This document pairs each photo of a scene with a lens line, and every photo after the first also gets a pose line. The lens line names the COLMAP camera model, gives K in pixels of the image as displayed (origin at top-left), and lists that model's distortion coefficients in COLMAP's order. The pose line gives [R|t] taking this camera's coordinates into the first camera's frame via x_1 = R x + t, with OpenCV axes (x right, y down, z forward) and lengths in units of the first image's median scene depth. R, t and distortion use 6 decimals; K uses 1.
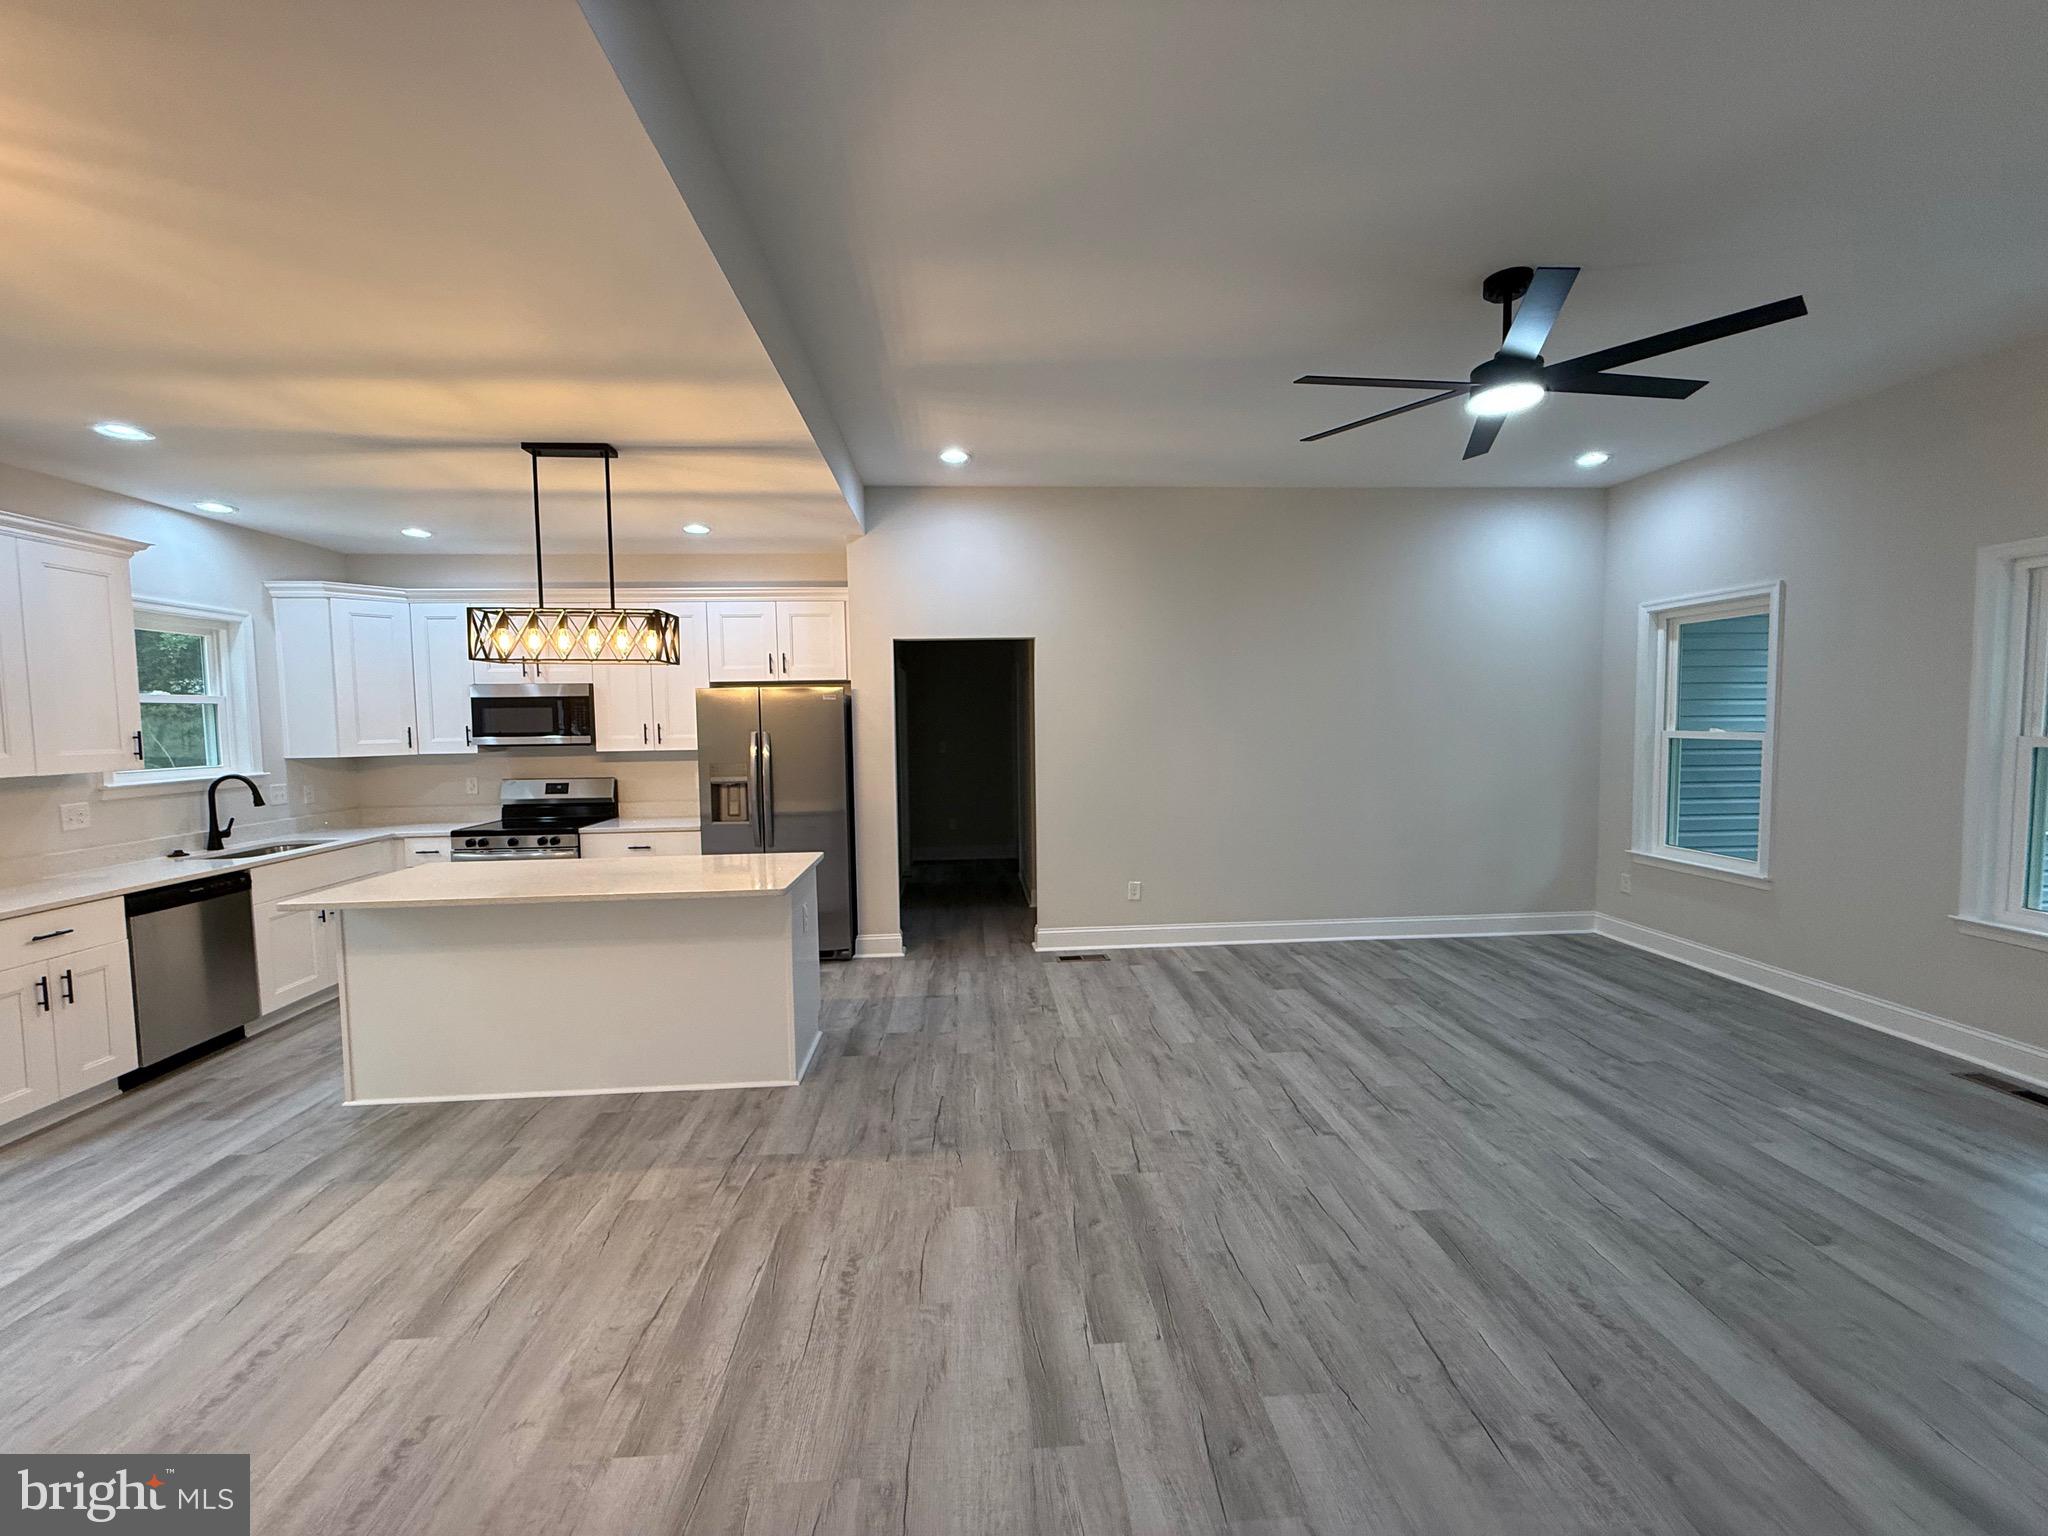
lens RADIAL K [[820.4, 0, 1018.3], [0, 820.4, 767.0], [0, 0, 1]] dist [0.001598, 0.000261]
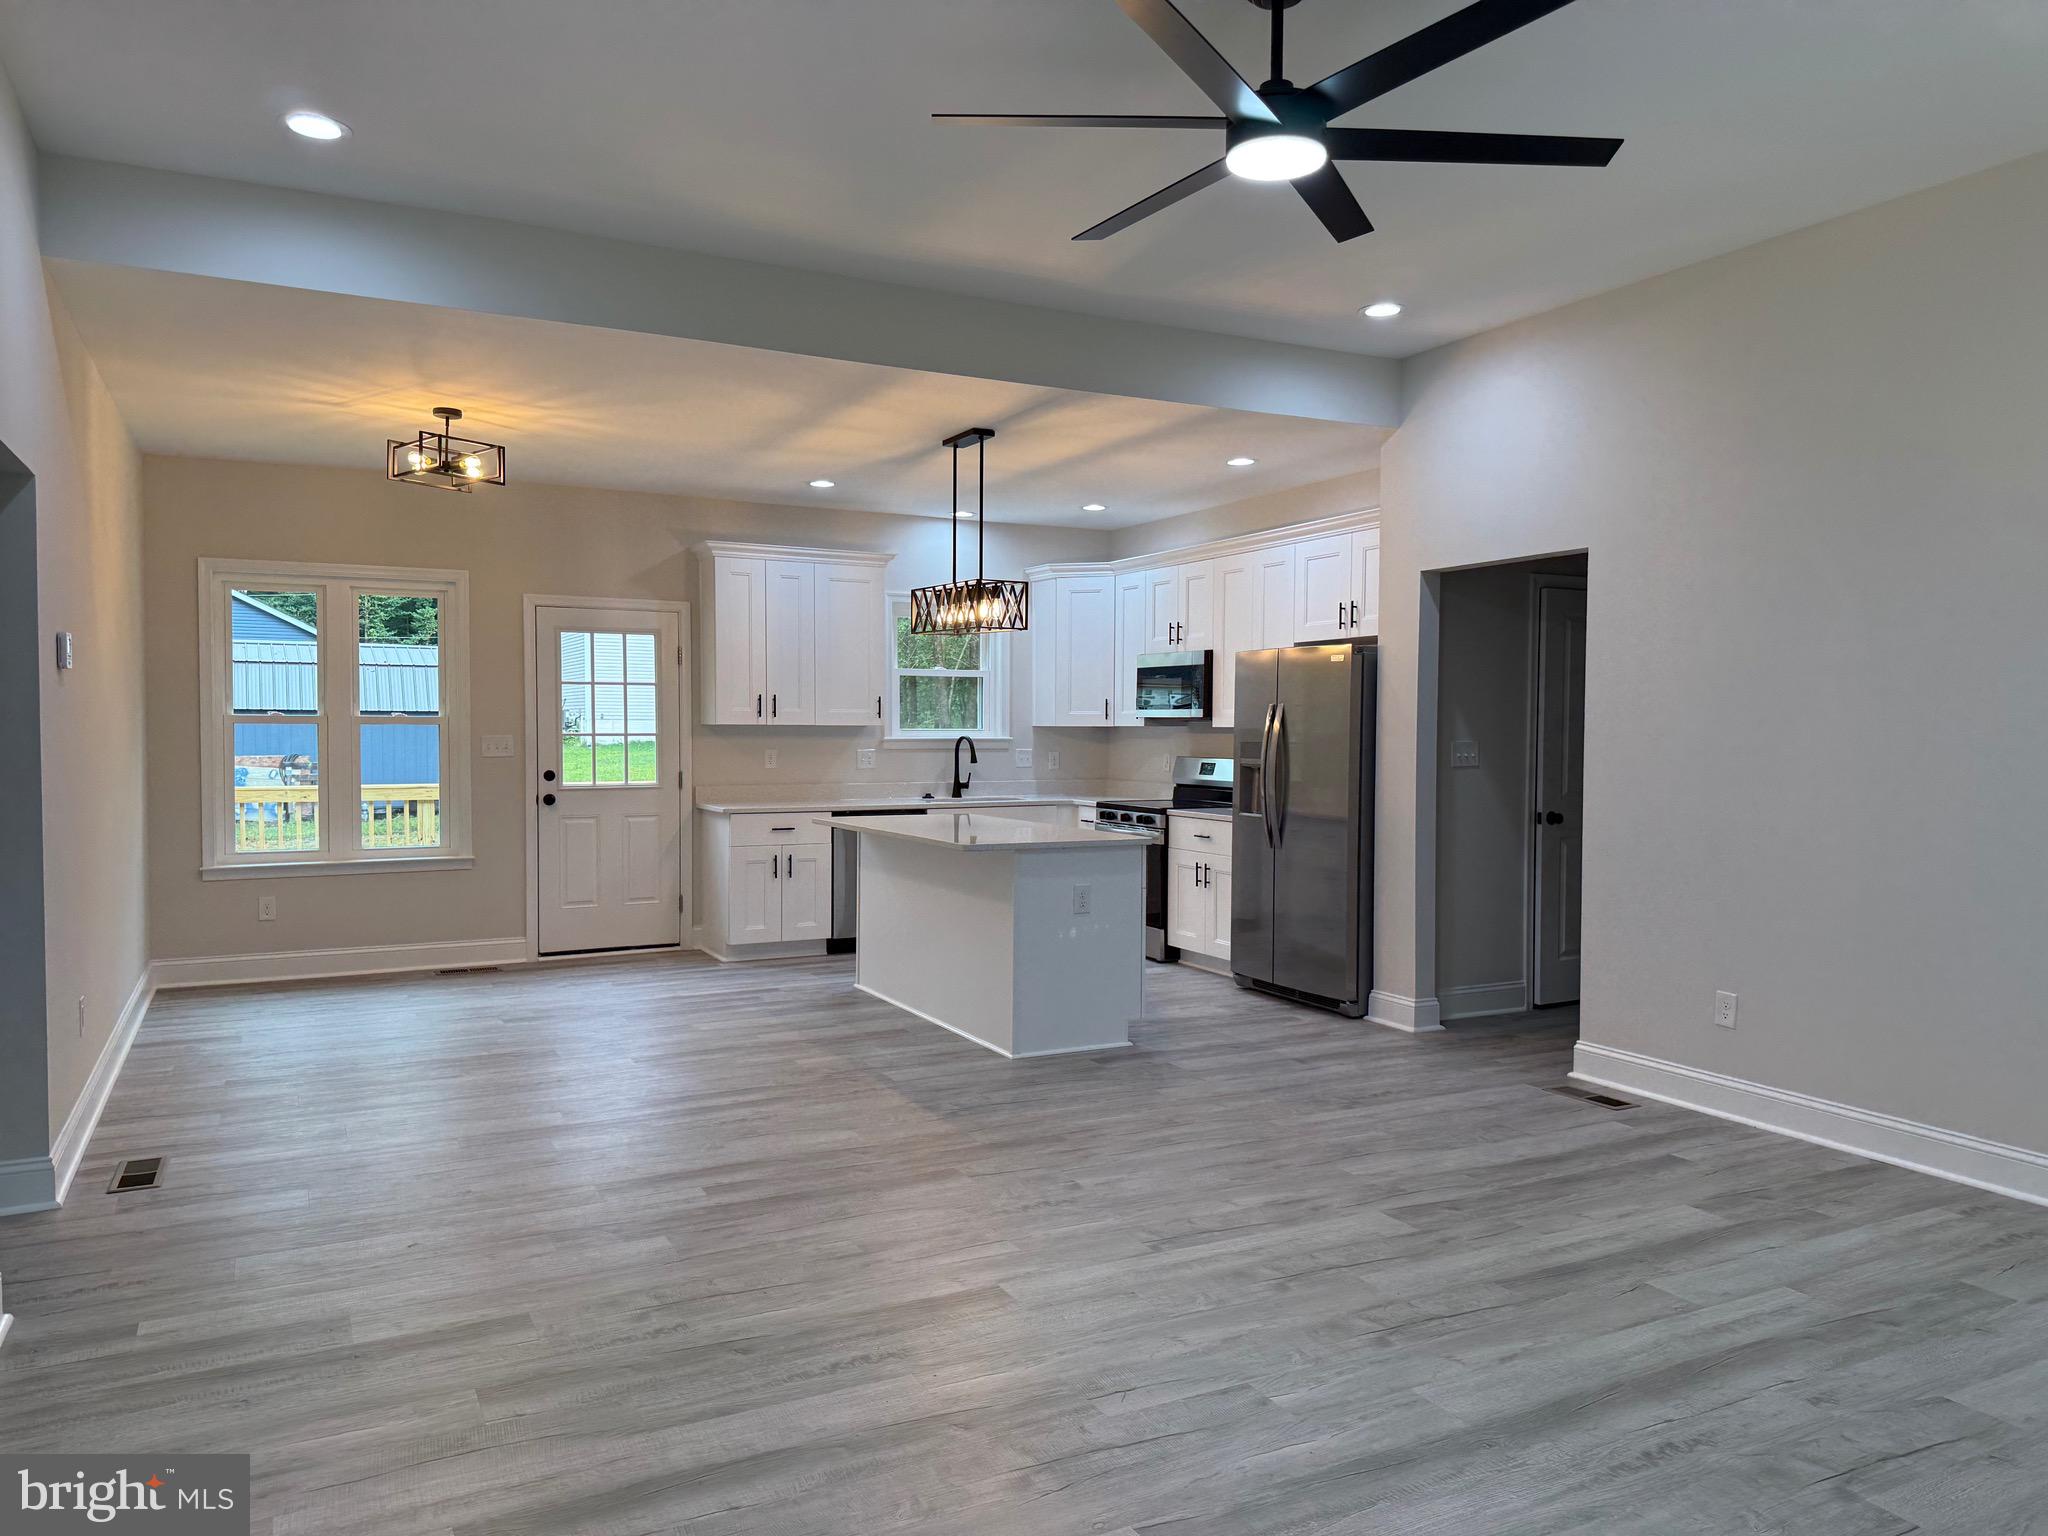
lens RADIAL K [[1439.2, 0, 1031.1], [0, 1439.2, 777.6], [0, 0, 1]] dist [0.053535, -0.068177]
pose [[0.398393, 0.050473, -0.915825, 1.072614], [-0.065795, 0.997485, 0.026352, 0.009326], [0.914852, 0.049758, 0.400712, 0.275750]]
